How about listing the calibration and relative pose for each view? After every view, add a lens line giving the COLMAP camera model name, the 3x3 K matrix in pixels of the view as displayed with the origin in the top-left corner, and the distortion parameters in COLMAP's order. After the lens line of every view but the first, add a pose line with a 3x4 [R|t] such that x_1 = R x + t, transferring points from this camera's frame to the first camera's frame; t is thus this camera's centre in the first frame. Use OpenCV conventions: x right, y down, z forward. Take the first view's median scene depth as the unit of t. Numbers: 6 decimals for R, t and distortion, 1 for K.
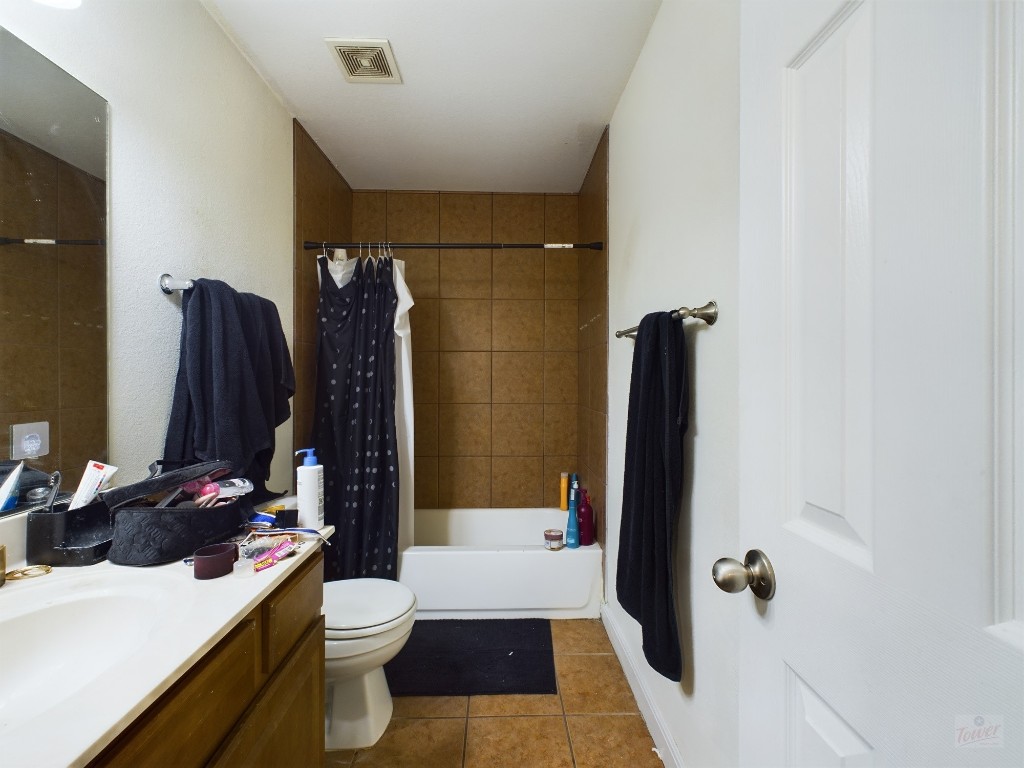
lens RADIAL K [[452.5, 0, 513.9], [0, 452.5, 378.4], [0, 0, 1]] dist [-0.000605, -0.000196]
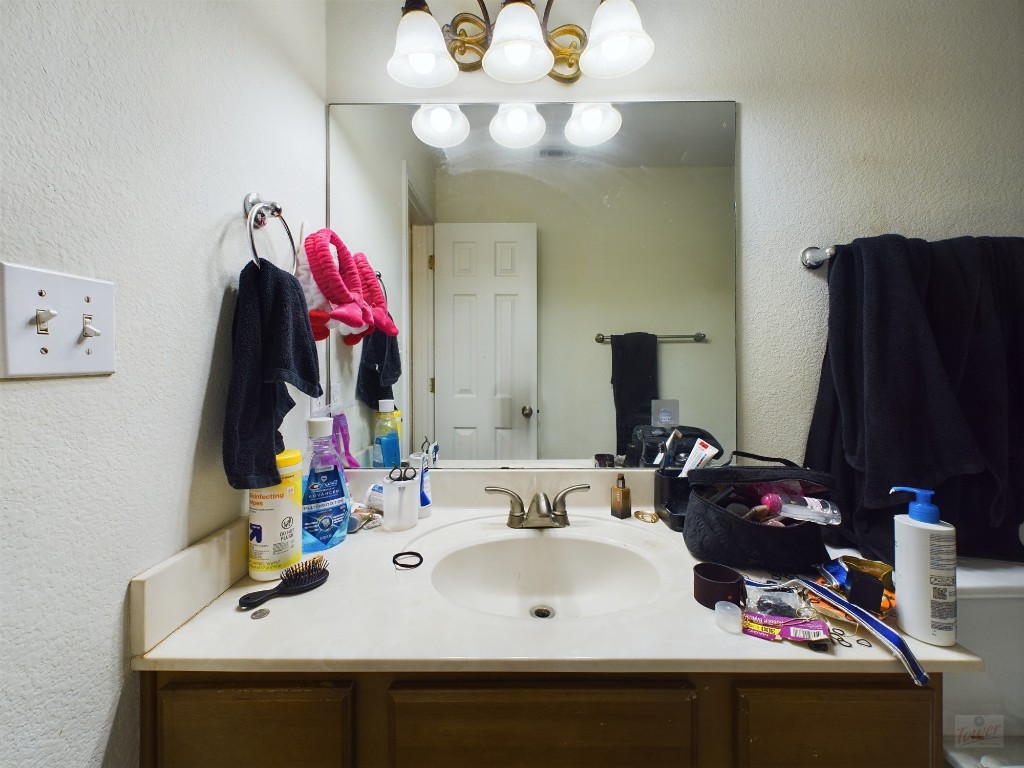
lens RADIAL K [[408.9, 0, 512.1], [0, 408.9, 368.5], [0, 0, 1]] dist [-0.000225, -0.000099]
pose [[-0.038237, 0.008105, -0.999236, 0.072777], [0.001146, 0.999967, 0.008067, 0.001403], [0.999268, -0.000836, -0.038245, 0.518559]]
